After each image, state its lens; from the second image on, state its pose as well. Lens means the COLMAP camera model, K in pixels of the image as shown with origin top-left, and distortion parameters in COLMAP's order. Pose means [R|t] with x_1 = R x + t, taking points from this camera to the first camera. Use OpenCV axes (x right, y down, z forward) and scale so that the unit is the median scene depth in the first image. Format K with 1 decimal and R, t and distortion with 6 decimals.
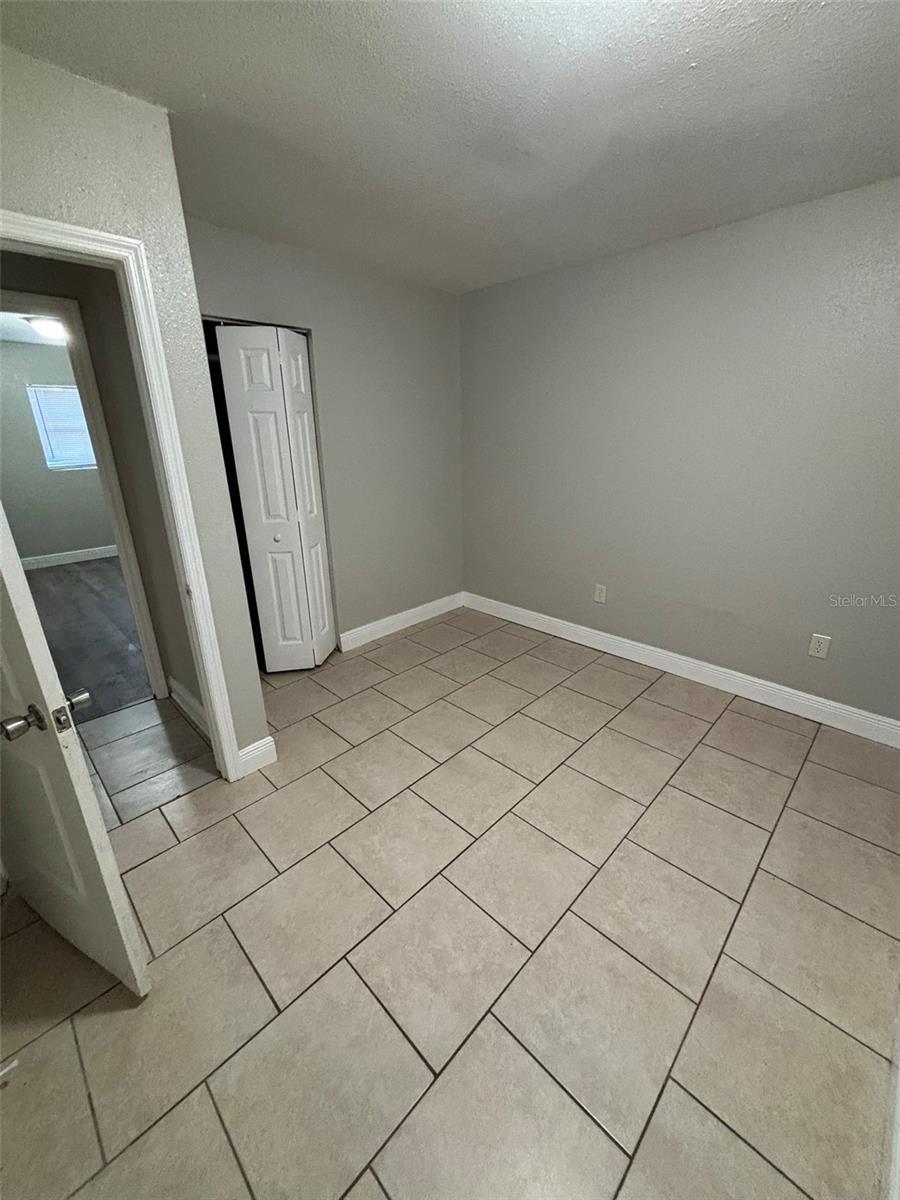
lens RADIAL K [[486.3, 0, 440.5], [0, 486.3, 603.7], [0, 0, 1]] dist [0.000361, 0.001452]
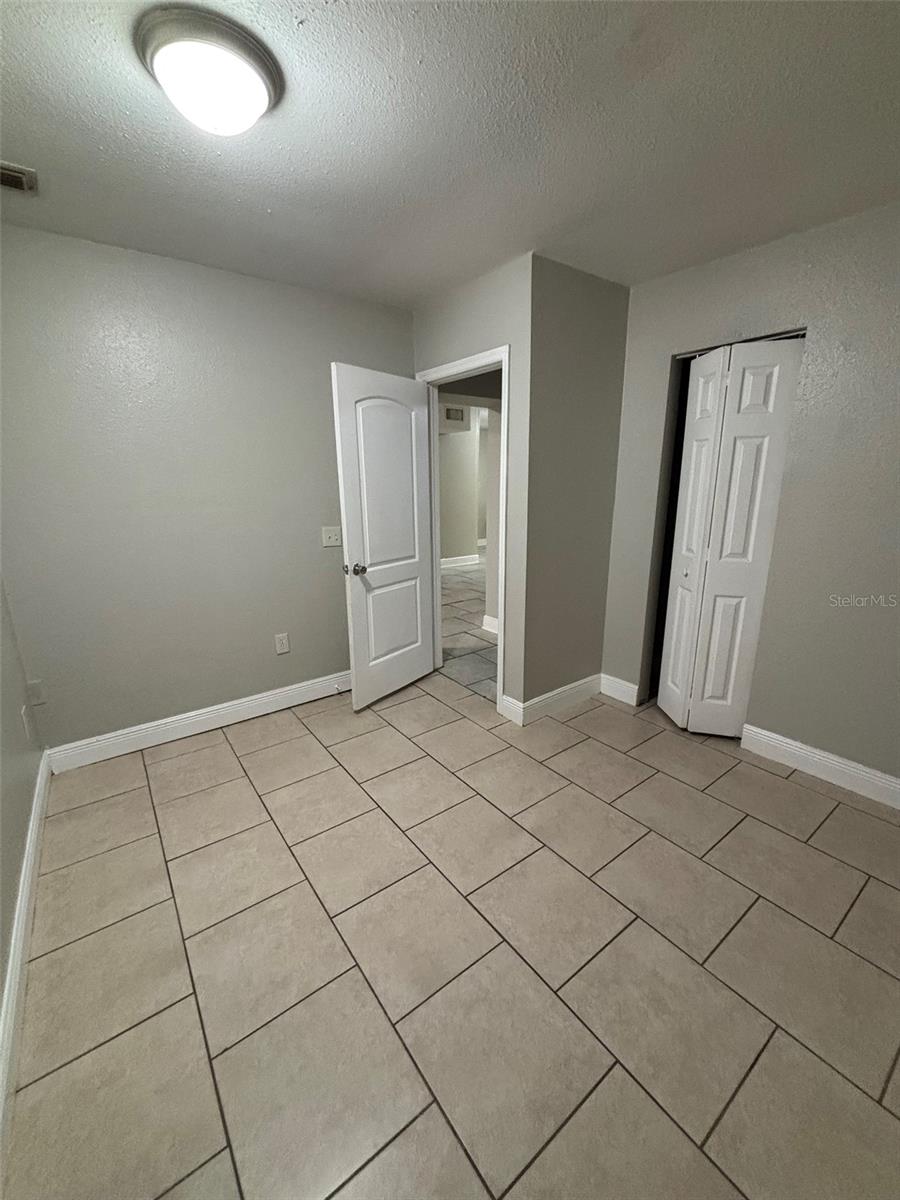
lens RADIAL K [[486.3, 0, 442.1], [0, 486.3, 593.5], [0, 0, 1]] dist [0.000361, 0.001452]
pose [[-0.153813, 0.250479, -0.955825, 0.827609], [-0.334196, 0.897141, 0.288880, -0.276455], [0.929868, 0.363867, -0.054283, 0.832887]]
